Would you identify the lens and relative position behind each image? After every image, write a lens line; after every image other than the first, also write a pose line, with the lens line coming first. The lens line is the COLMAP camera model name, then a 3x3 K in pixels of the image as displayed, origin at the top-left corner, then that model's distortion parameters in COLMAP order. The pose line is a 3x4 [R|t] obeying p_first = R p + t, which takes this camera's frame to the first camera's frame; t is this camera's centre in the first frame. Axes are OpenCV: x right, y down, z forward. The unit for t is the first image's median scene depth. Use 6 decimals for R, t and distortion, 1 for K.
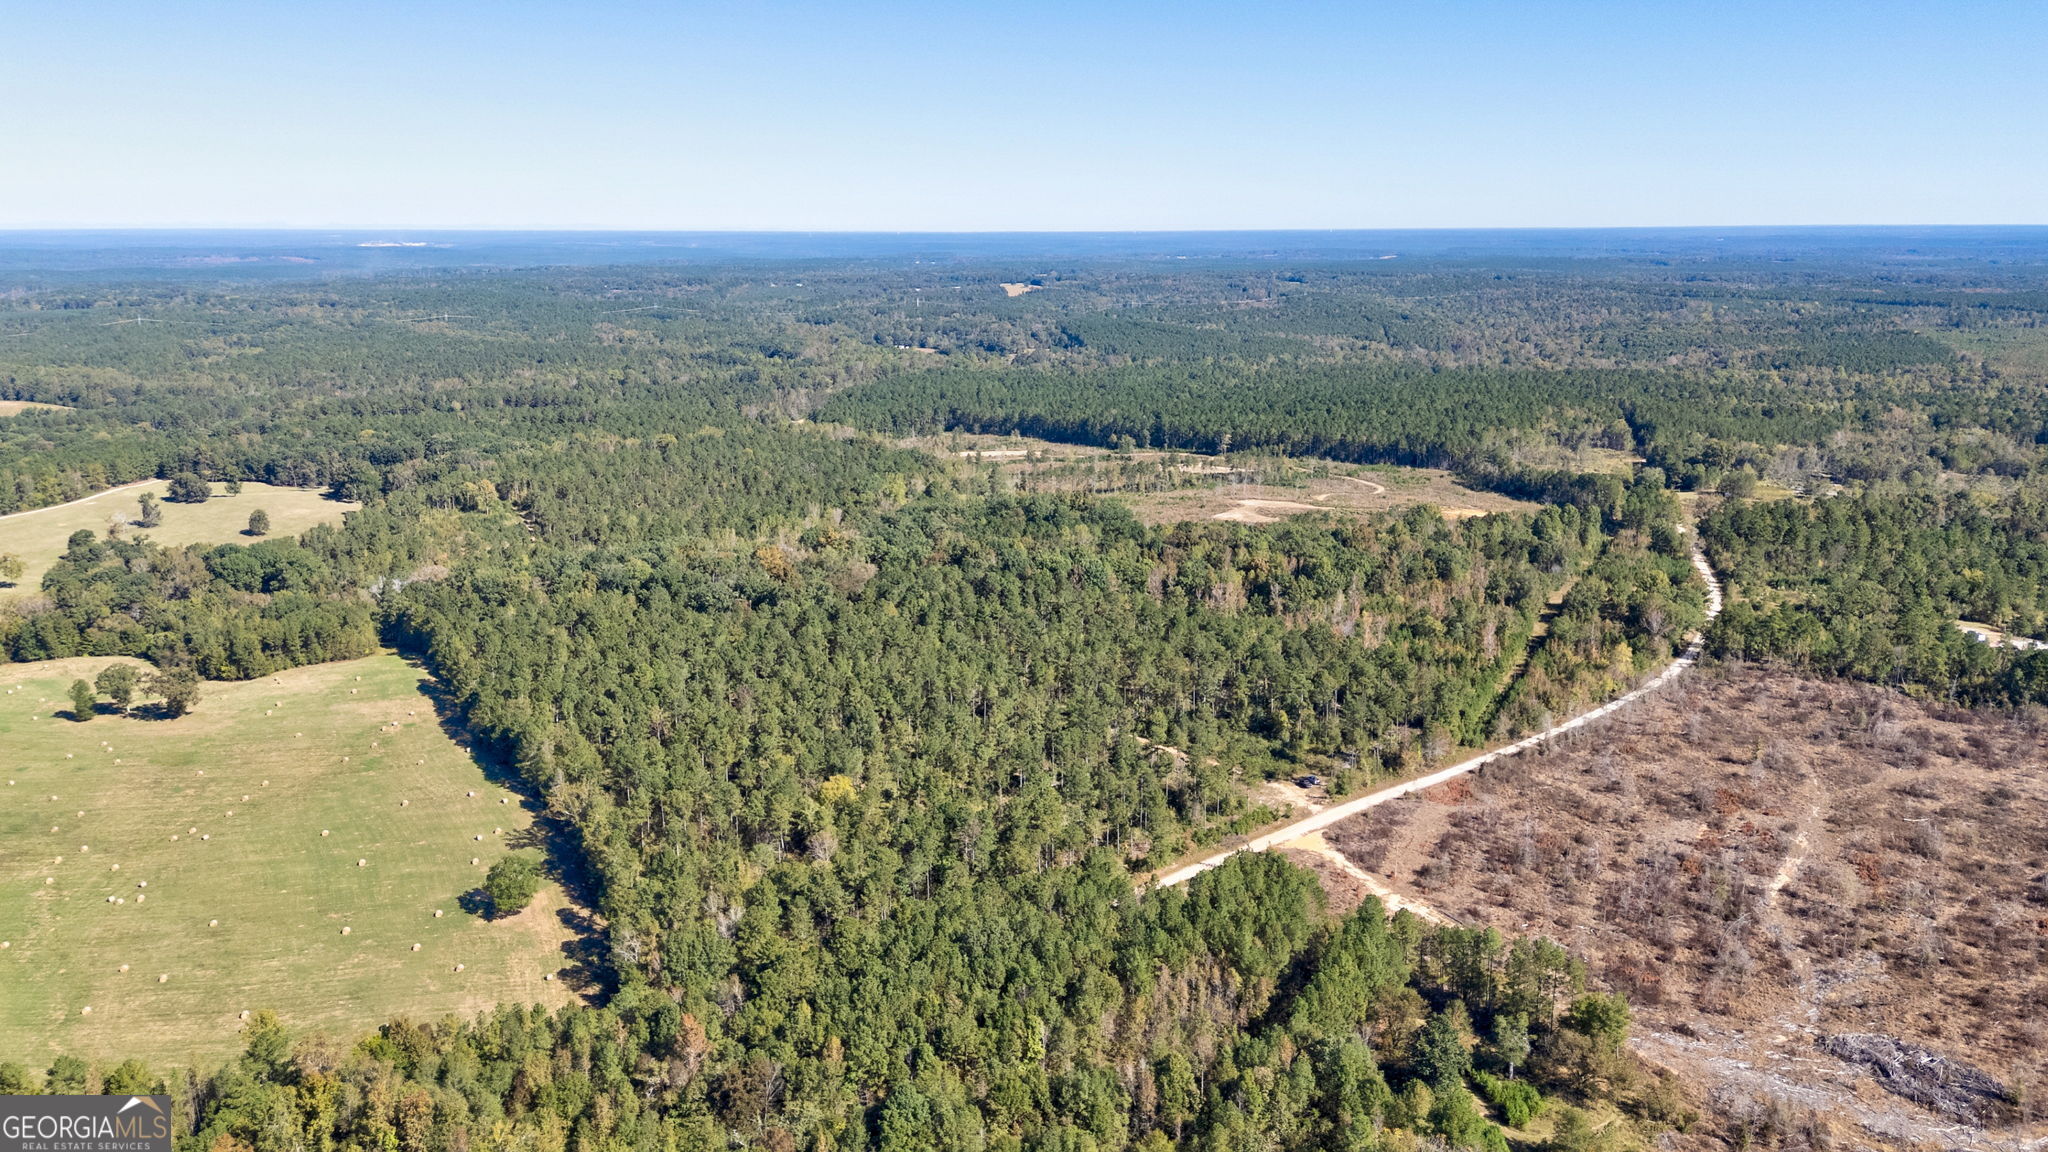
lens RADIAL K [[1502.6, 0, 1024.0], [0, 1502.6, 576.0], [0, 0, 1]] dist [0.098560, -0.127918]
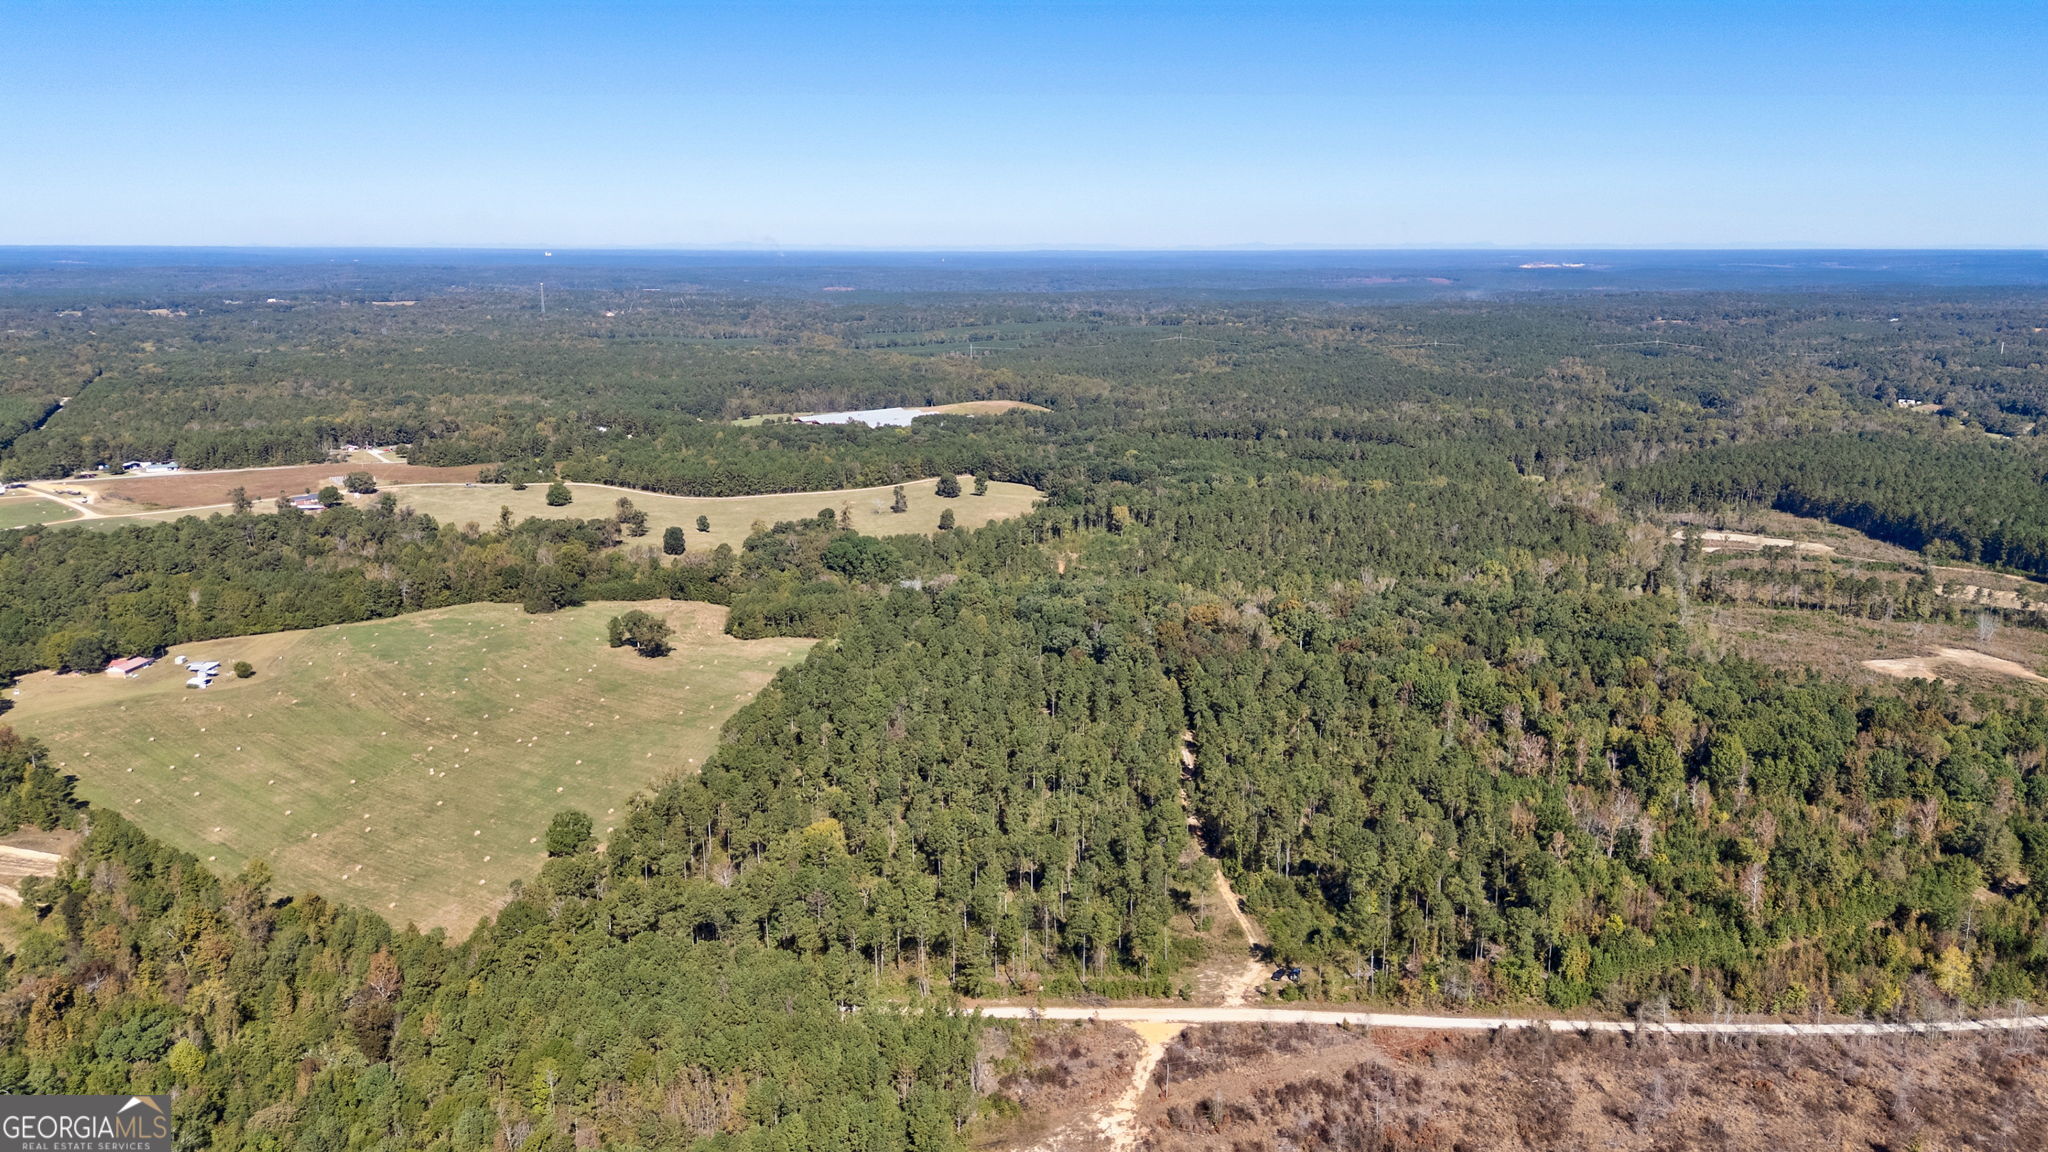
lens RADIAL K [[1496.6, 0, 1024.0], [0, 1496.6, 576.0], [0, 0, 1]] dist [0.082168, -0.079951]
pose [[0.741218, 0.149449, -0.654417, 0.248672], [-0.156401, 0.986520, 0.048145, -0.042661], [0.652790, 0.066665, 0.754600, 0.101439]]
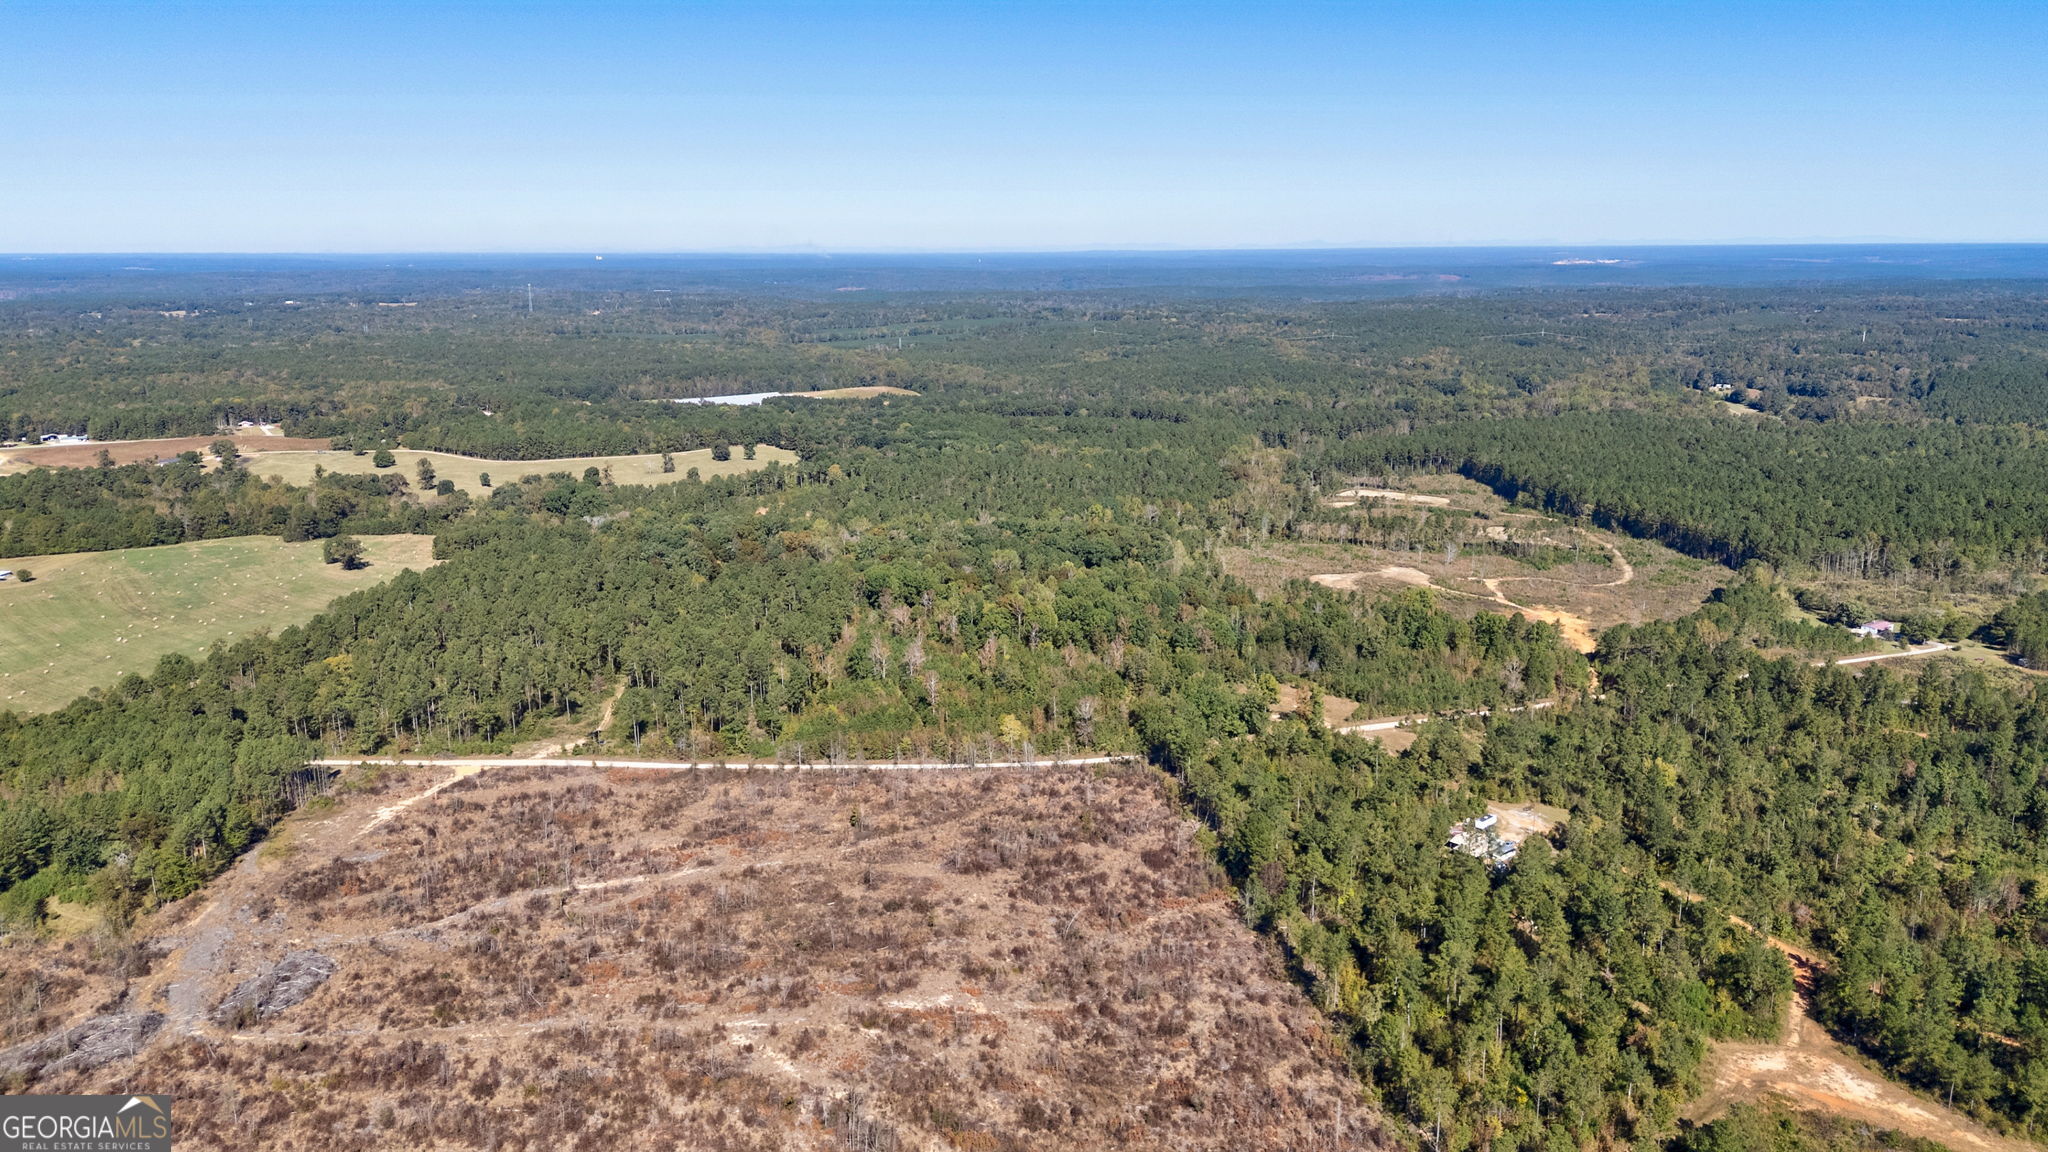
lens RADIAL K [[1501.5, 0, 1024.0], [0, 1501.5, 576.0], [0, 0, 1]] dist [0.071809, -0.065977]
pose [[0.714181, 0.150185, -0.683659, 0.522948], [-0.156056, 0.986290, 0.053643, -0.049700], [0.682343, 0.068378, 0.727827, 0.136028]]
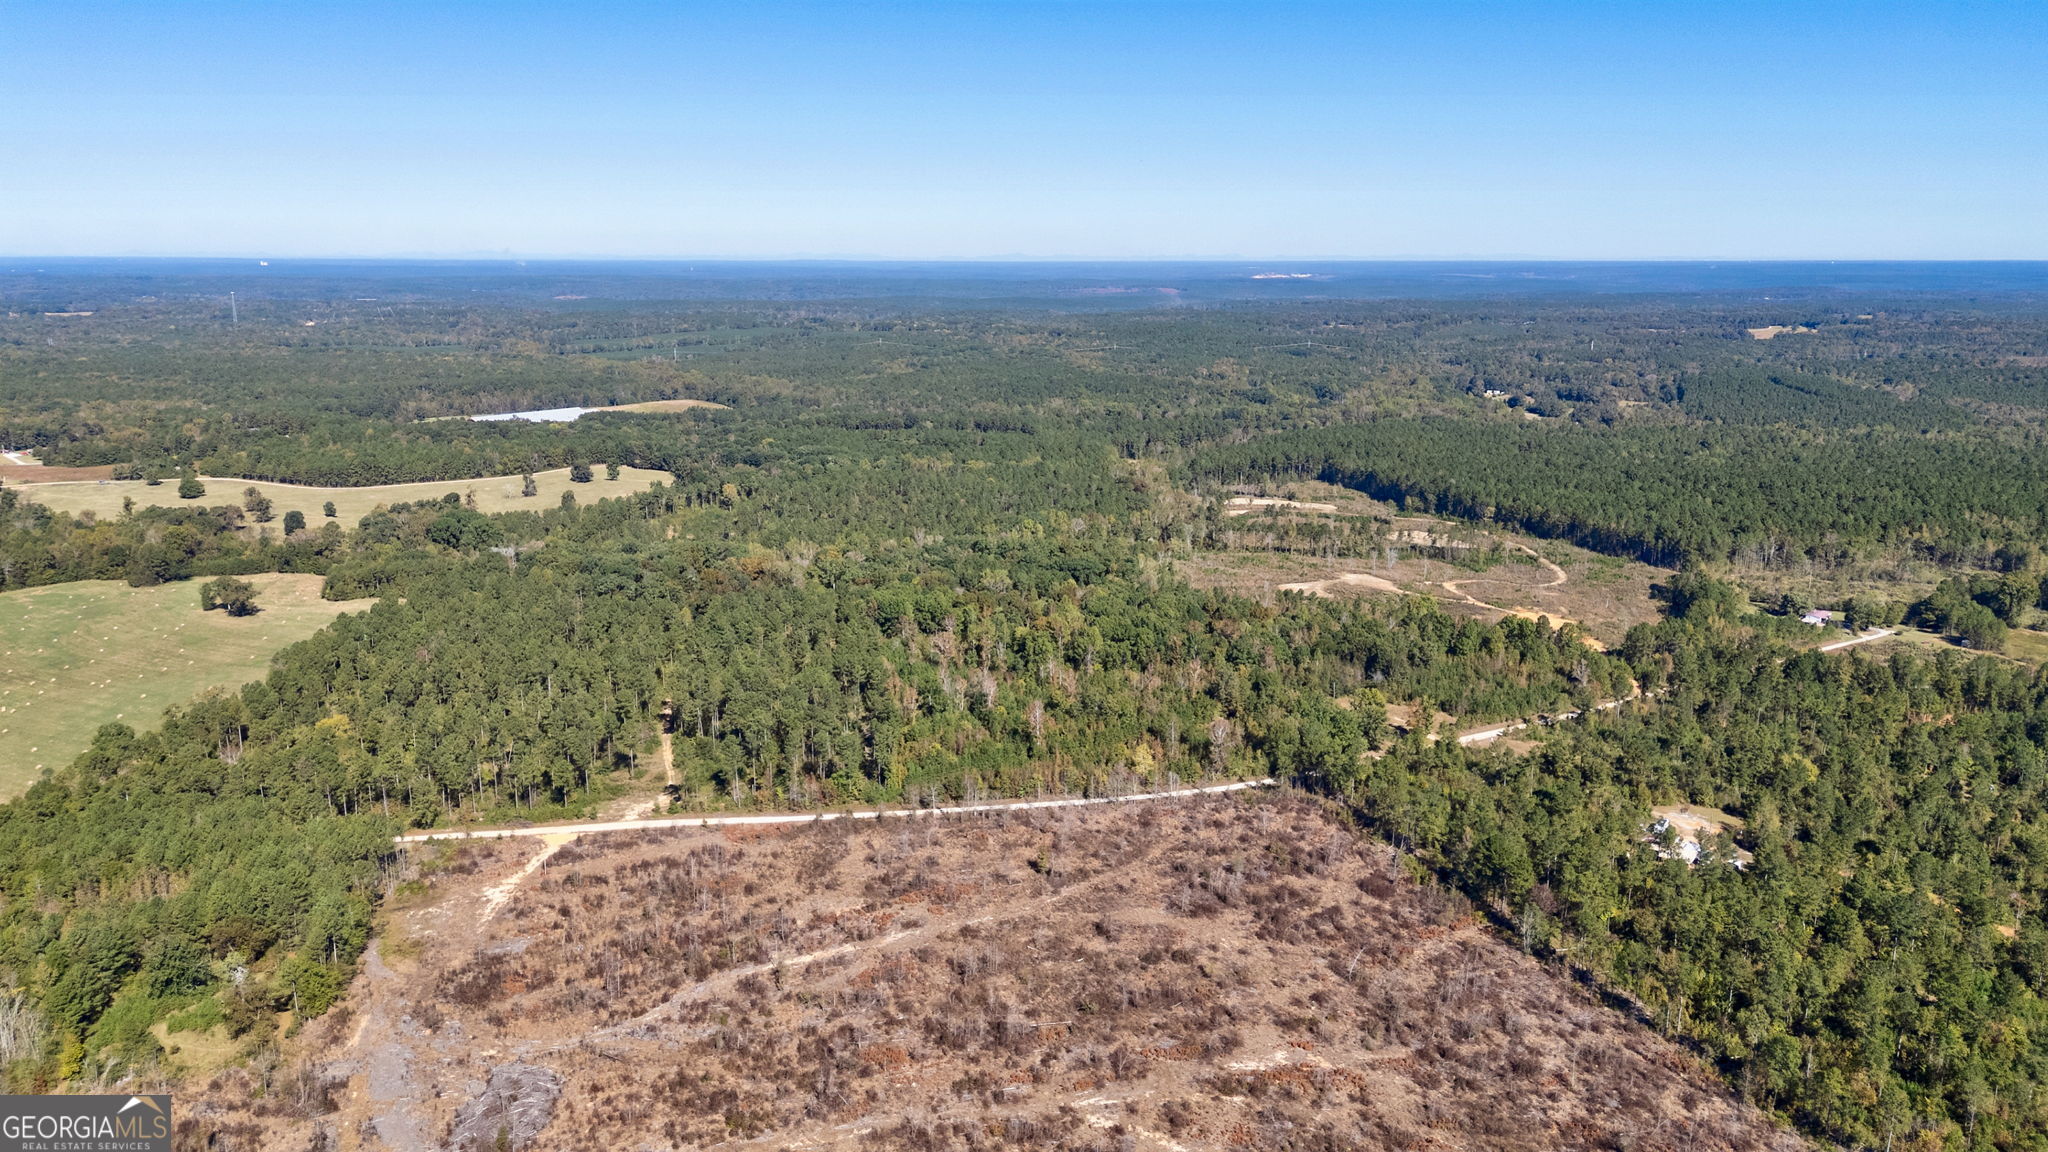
lens RADIAL K [[1501.5, 0, 1024.0], [0, 1501.5, 576.0], [0, 0, 1]] dist [0.071809, -0.065977]
pose [[0.834757, 0.119474, -0.537500, 0.407314], [-0.129035, 0.991439, 0.019979, -0.034745], [0.535285, 0.052679, 0.843027, 0.073988]]
